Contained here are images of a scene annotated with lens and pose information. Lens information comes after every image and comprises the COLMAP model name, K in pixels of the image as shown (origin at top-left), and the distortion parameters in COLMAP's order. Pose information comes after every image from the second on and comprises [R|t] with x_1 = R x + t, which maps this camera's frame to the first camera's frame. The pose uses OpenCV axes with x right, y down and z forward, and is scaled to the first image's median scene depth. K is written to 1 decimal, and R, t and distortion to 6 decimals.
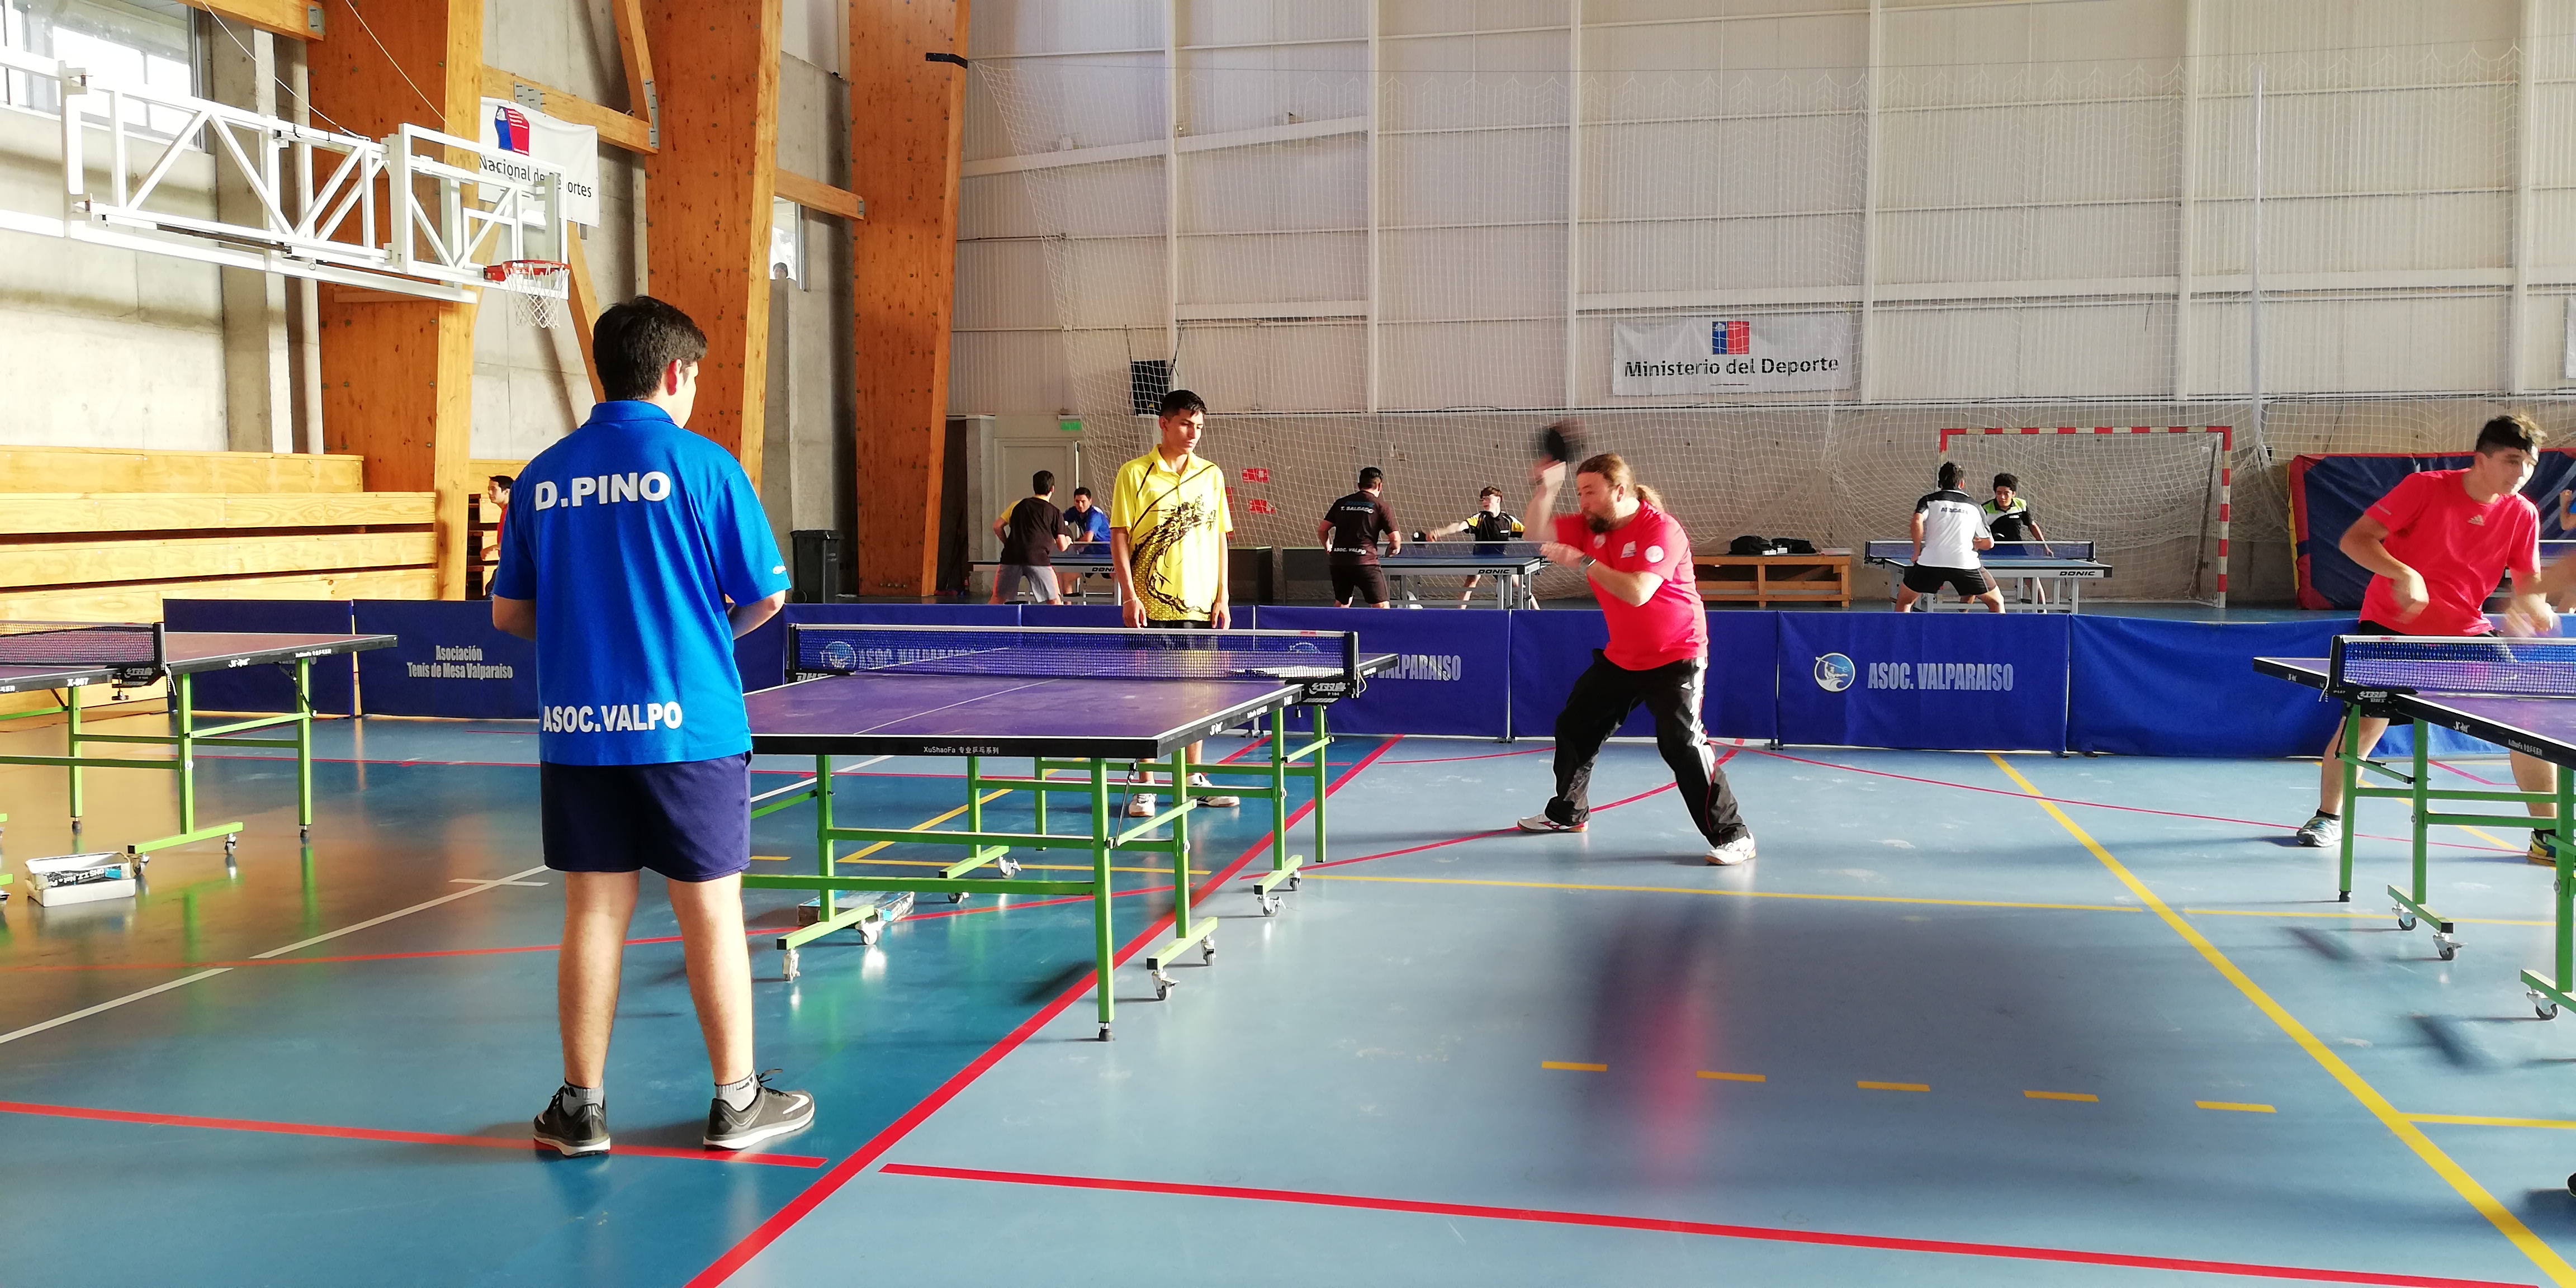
lens RADIAL K [[1928.5, 0, 1296.0], [0, 1928.5, 641.9], [0, 0, 1]] dist [0.059133, -0.081830]
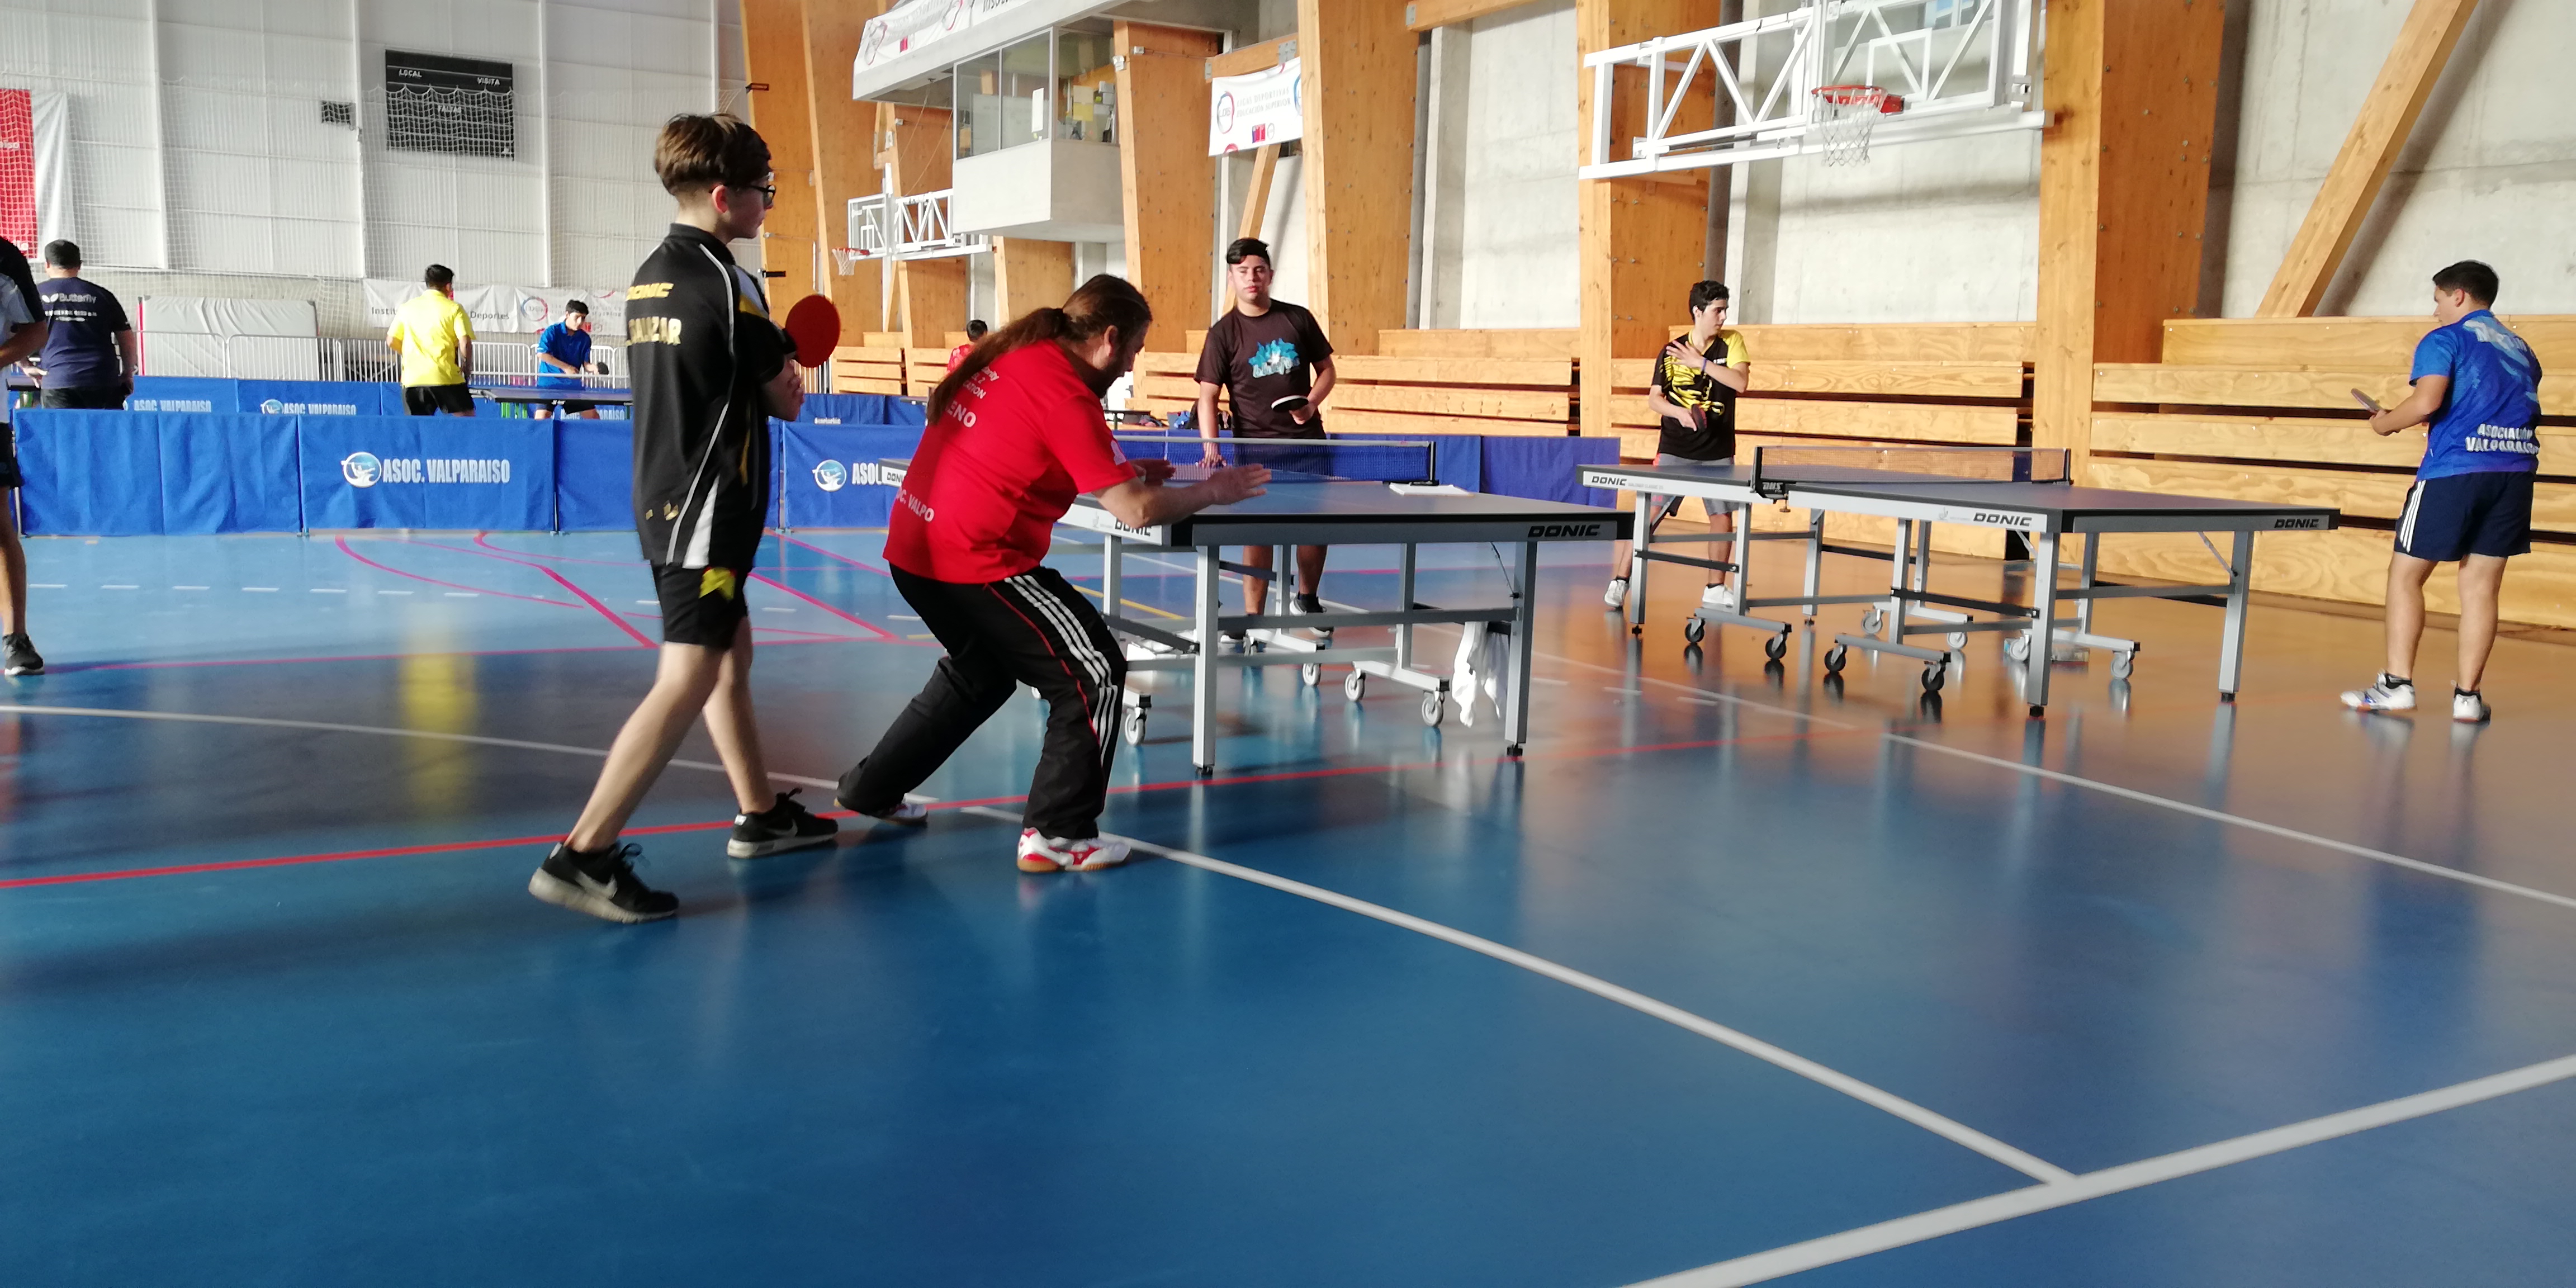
lens RADIAL K [[1928.5, 0, 1290.0], [0, 1928.5, 643.8], [0, 0, 1]] dist [0.059133, -0.081830]
pose [[-0.752510, 0.072742, -0.654552, 0.359120], [-0.075022, 0.977944, 0.194930, -0.097038], [0.654294, 0.195793, -0.730455, 1.425961]]
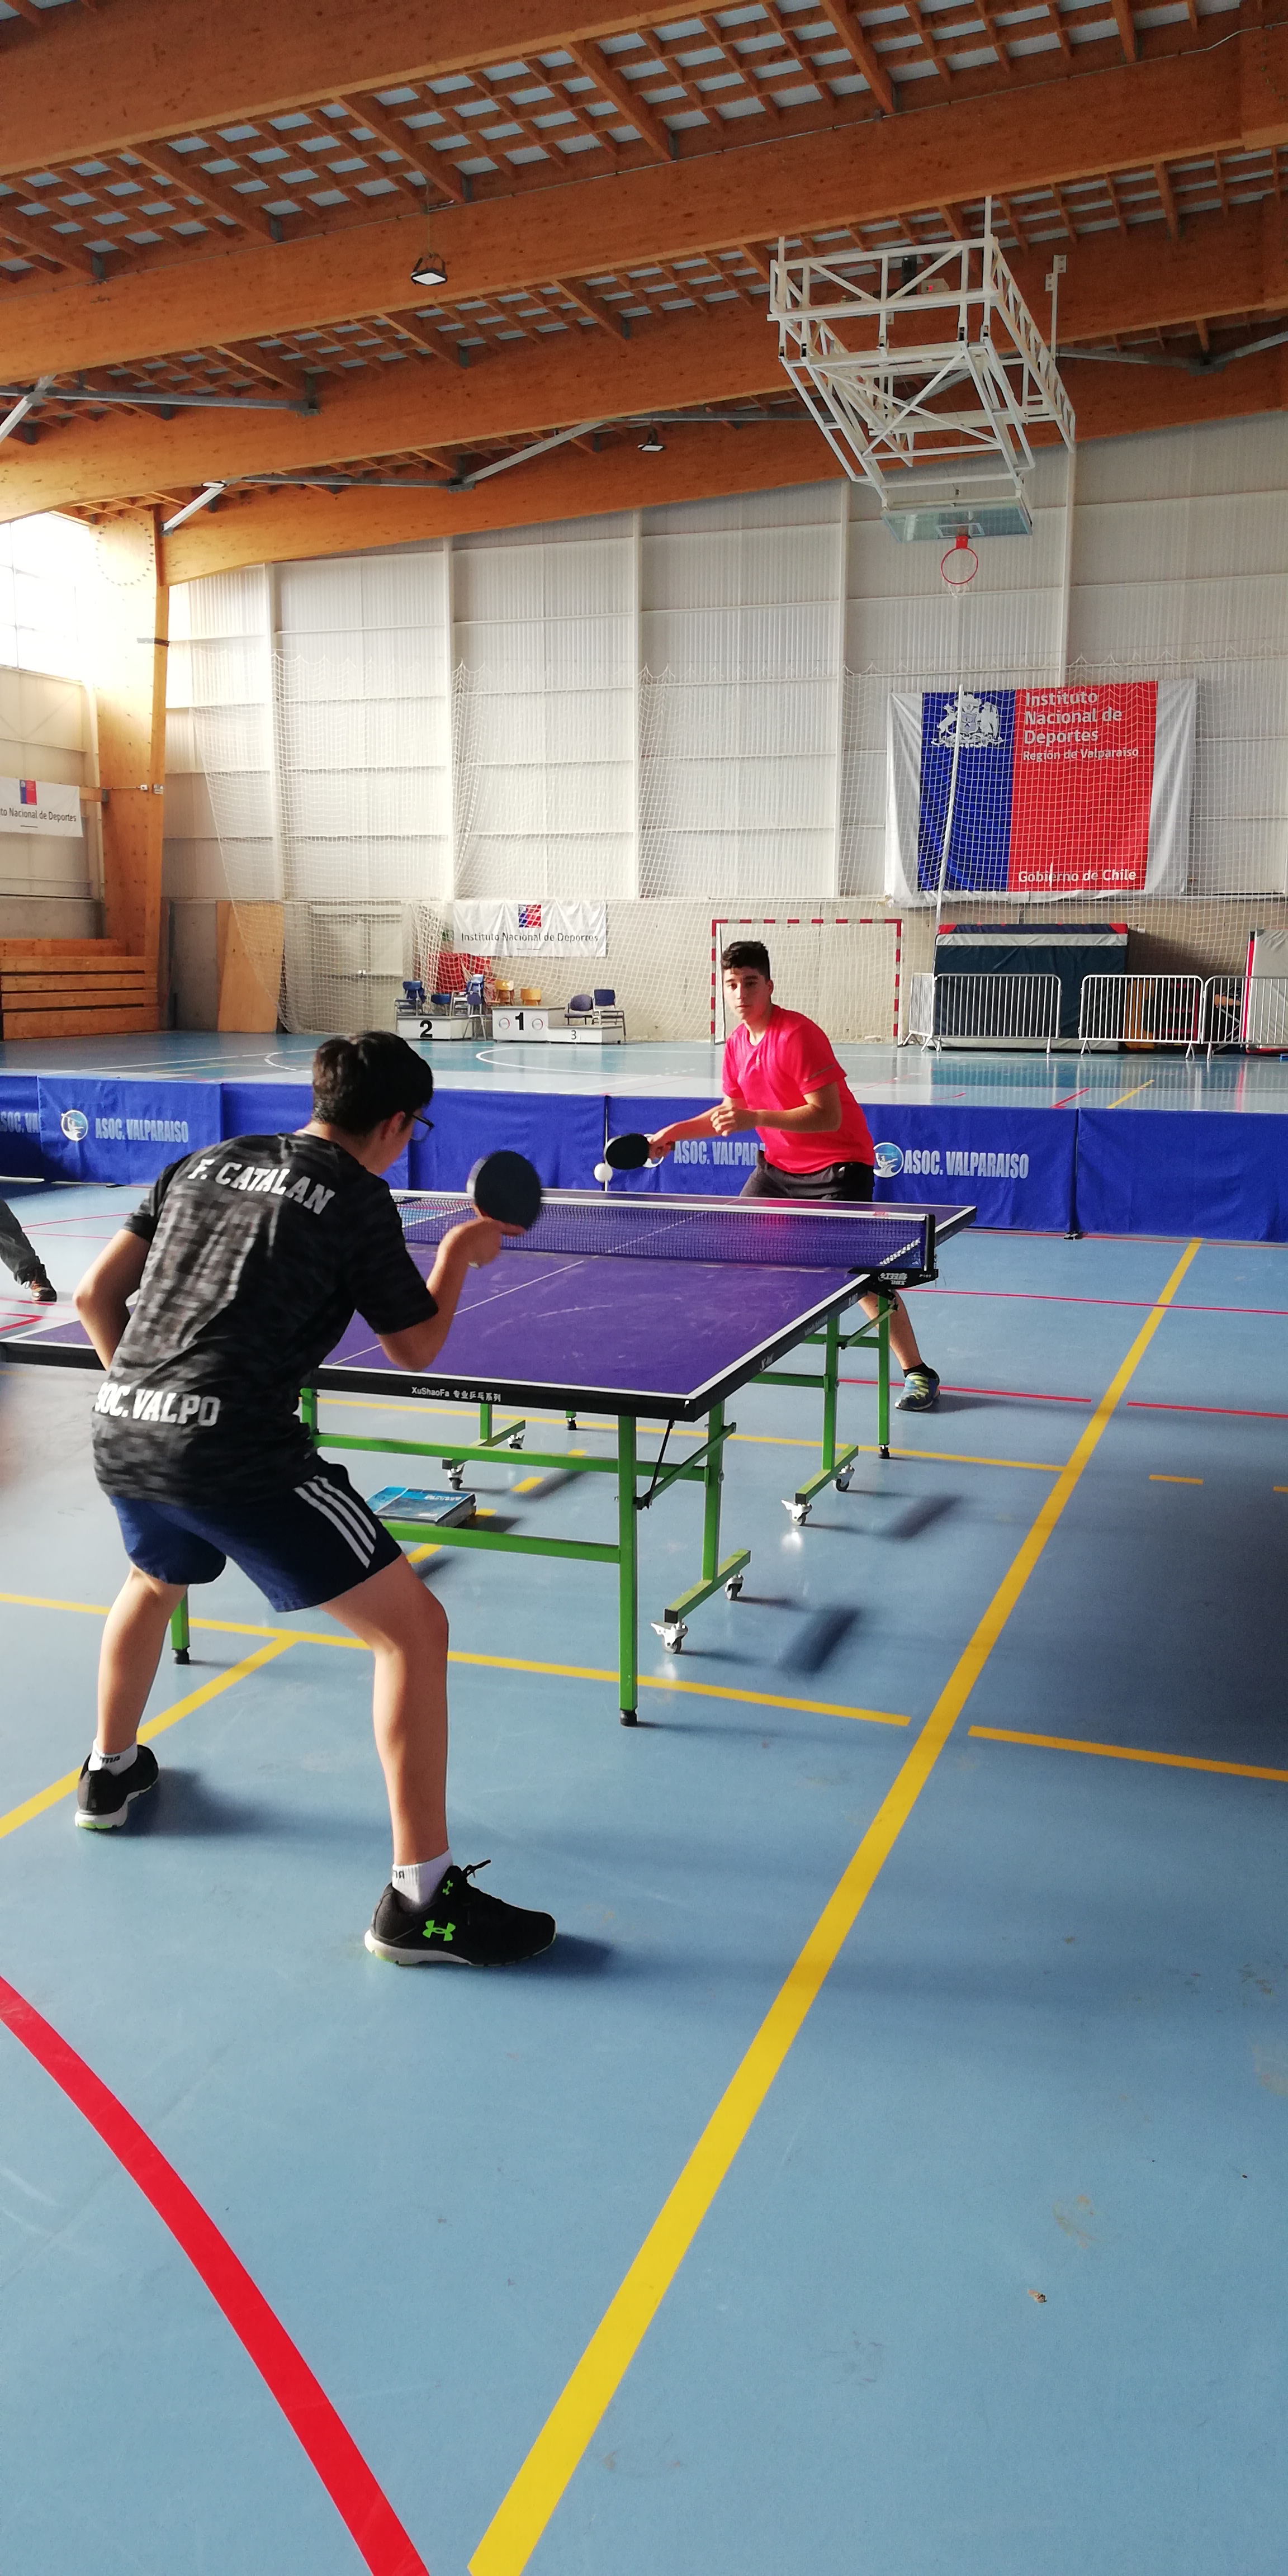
lens RADIAL K [[1928.5, 0, 645.0], [0, 1928.5, 1279.9], [0, 0, 1]] dist [0.059133, -0.081830]
pose [[-0.995322, -0.013107, 0.095718, 0.234072], [0.009984, 0.971497, 0.236841, -0.065454], [-0.096094, 0.236689, -0.966822, 0.658767]]
